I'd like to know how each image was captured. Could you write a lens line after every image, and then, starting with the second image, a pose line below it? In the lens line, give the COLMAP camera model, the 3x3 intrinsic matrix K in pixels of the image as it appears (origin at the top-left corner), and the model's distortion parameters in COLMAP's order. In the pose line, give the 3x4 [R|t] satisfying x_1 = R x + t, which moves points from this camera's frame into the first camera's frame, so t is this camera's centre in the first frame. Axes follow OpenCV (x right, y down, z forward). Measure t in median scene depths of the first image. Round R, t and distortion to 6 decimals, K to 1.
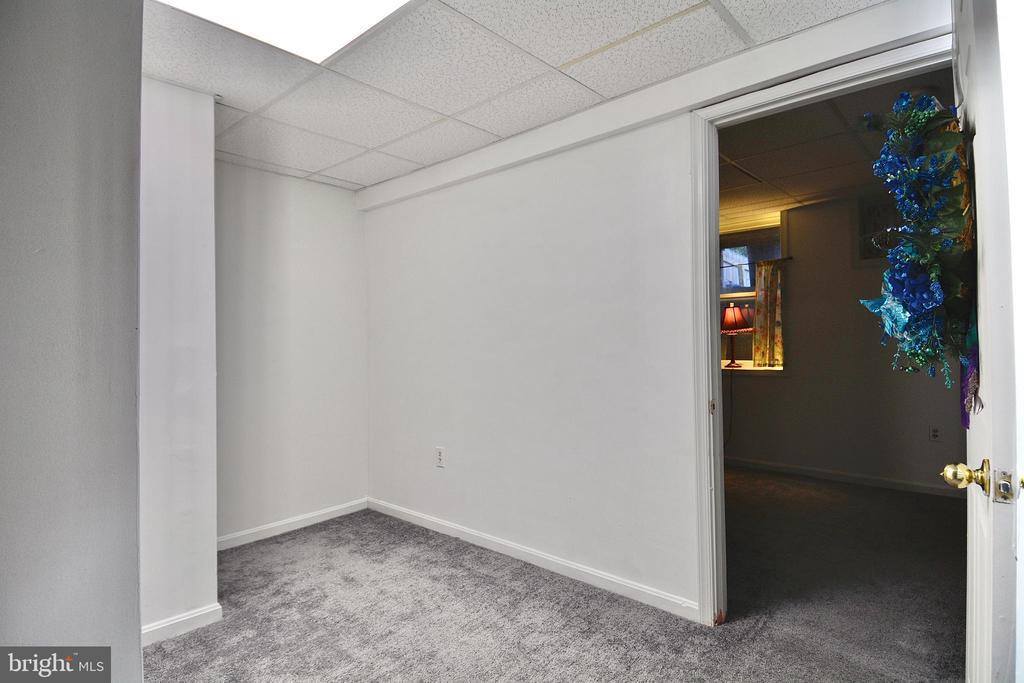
lens RADIAL K [[536.0, 0, 518.8], [0, 536.0, 339.4], [0, 0, 1]] dist [0.065970, -0.001468]
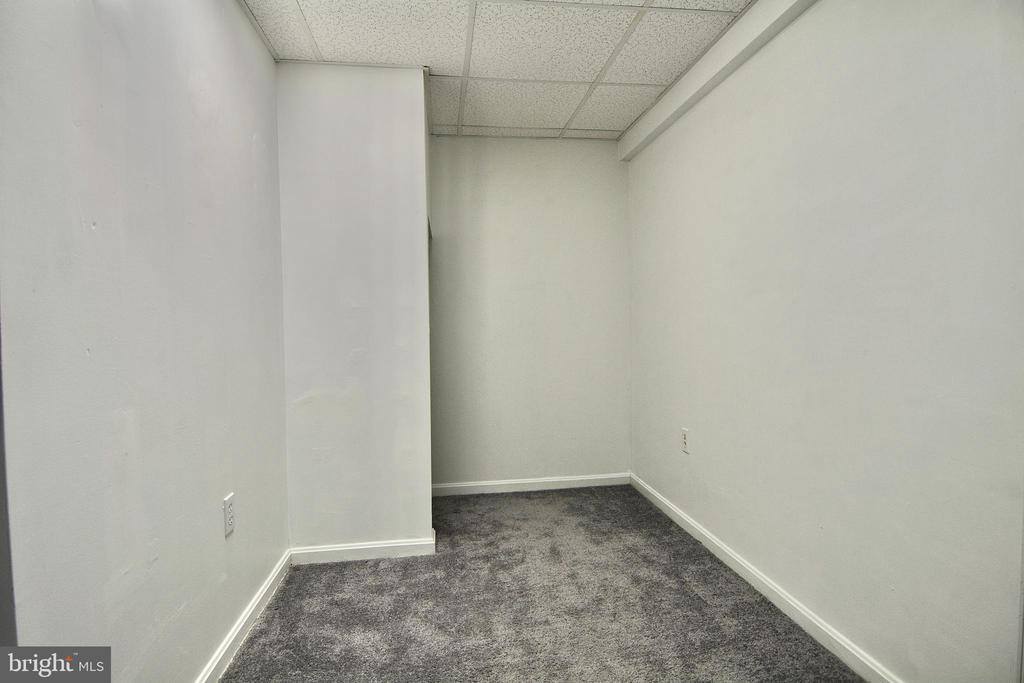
lens RADIAL K [[536.0, 0, 518.2], [0, 536.0, 365.3], [0, 0, 1]] dist [0.065970, -0.001468]
pose [[0.774918, 0.060663, -0.629144, 0.219161], [0.007119, 0.994483, 0.104658, 0.004106], [0.632022, -0.085580, 0.770211, 0.229994]]
